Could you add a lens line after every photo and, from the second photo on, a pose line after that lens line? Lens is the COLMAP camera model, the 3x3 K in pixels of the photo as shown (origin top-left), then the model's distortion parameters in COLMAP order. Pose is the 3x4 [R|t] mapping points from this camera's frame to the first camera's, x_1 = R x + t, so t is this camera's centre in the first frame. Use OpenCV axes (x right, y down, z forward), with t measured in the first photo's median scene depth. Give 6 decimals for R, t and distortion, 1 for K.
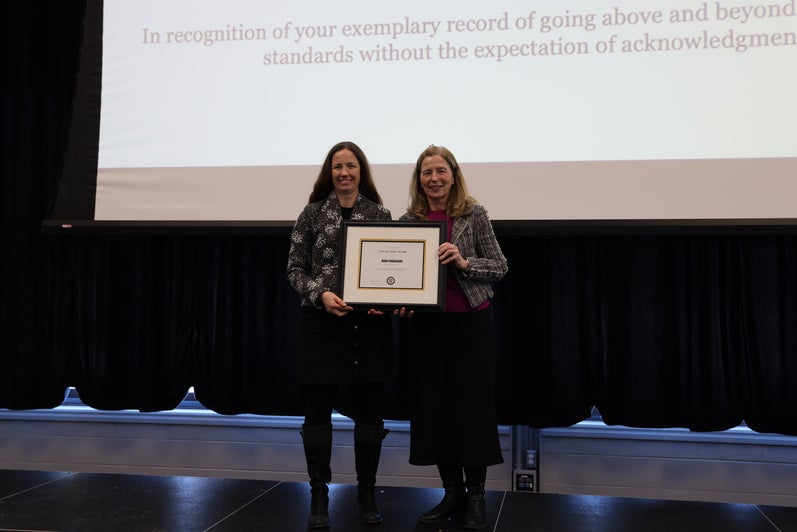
lens RADIAL K [[1277.2, 0, 398.3], [0, 1277.2, 262.6], [0, 0, 1]] dist [0.109659, 0.000000]
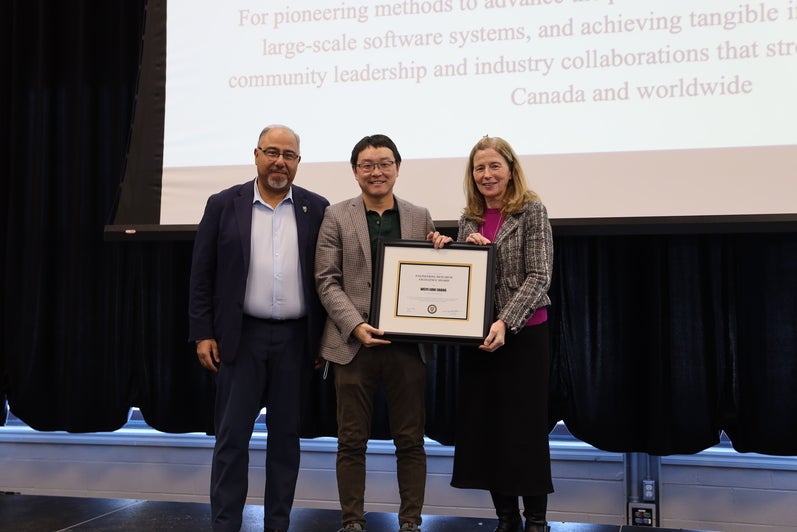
lens RADIAL K [[1444.3, 0, 398.2], [0, 1444.3, 269.3], [0, 0, 1]] dist [0.119935, 0.000000]
pose [[0.994518, -0.009206, -0.104162, 0.040306], [0.009236, 0.999957, -0.000186, 0.000187], [0.104159, -0.000777, 0.994560, -0.008849]]
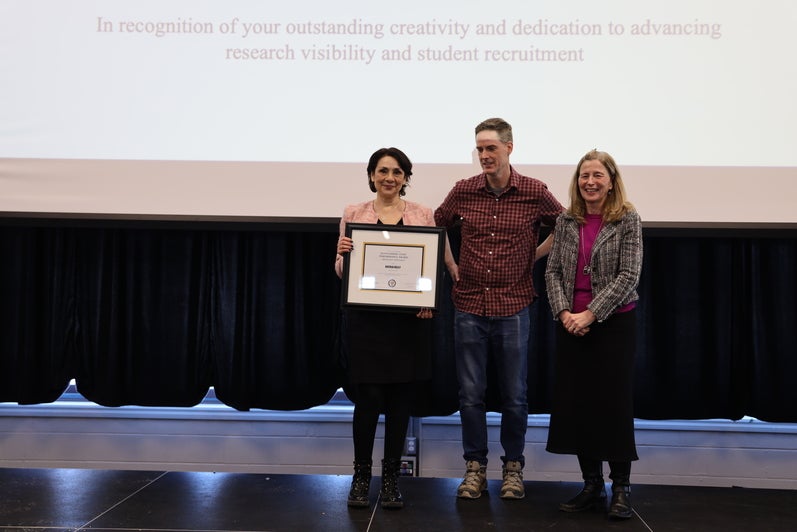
lens RADIAL K [[1222.0, 0, 401.1], [0, 1222.0, 267.9], [0, 0, 1]] dist [0.106571, 0.000000]
pose [[0.982057, 0.013814, 0.188077, -0.174983], [-0.015621, 0.999845, 0.008126, -0.001276], [-0.187936, -0.010919, 0.982121, 0.031852]]
